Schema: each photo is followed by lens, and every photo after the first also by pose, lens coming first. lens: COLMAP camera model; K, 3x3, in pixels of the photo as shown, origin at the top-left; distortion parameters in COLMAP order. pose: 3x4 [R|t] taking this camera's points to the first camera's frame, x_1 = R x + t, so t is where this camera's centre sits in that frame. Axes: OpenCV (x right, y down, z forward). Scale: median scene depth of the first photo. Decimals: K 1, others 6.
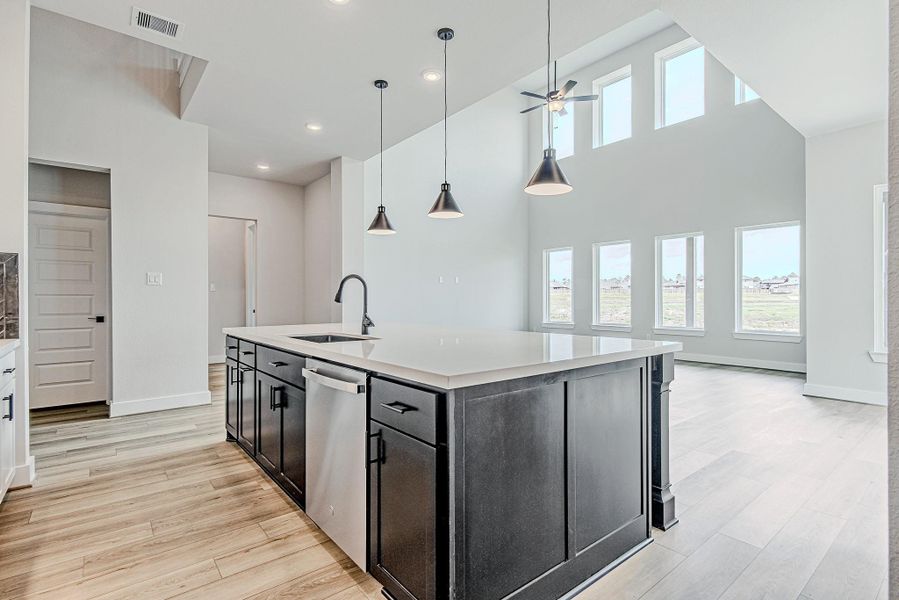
lens RADIAL K [[434.9, 0, 450.8], [0, 434.9, 299.1], [0, 0, 1]] dist [0.000115, 0.000208]
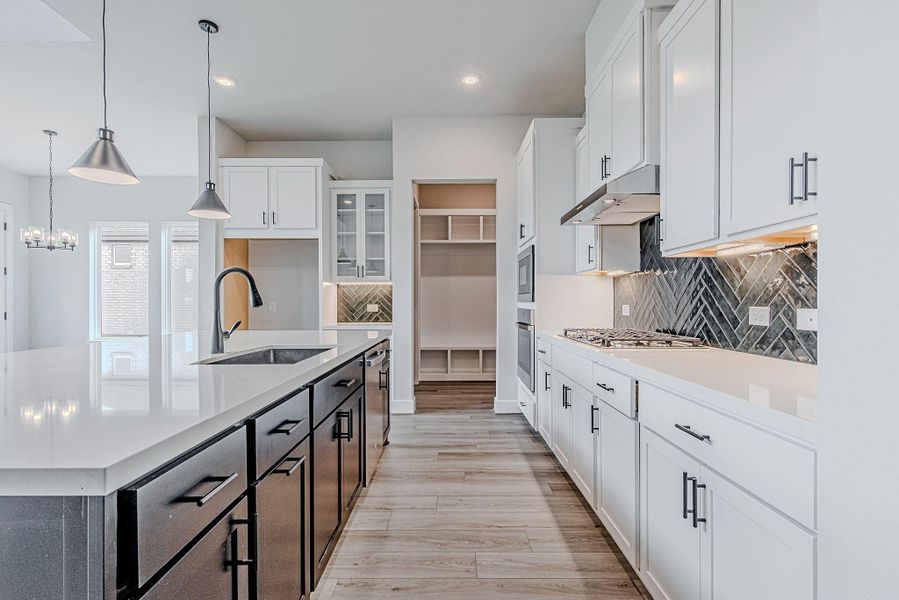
lens RADIAL K [[434.9, 0, 440.7], [0, 434.9, 296.4], [0, 0, 1]] dist [0.000115, 0.000208]
pose [[-0.763342, 0.017266, 0.645763, -1.289153], [0.007880, 0.999817, -0.017417, 0.015659], [-0.645946, -0.008206, -0.763339, 1.836036]]
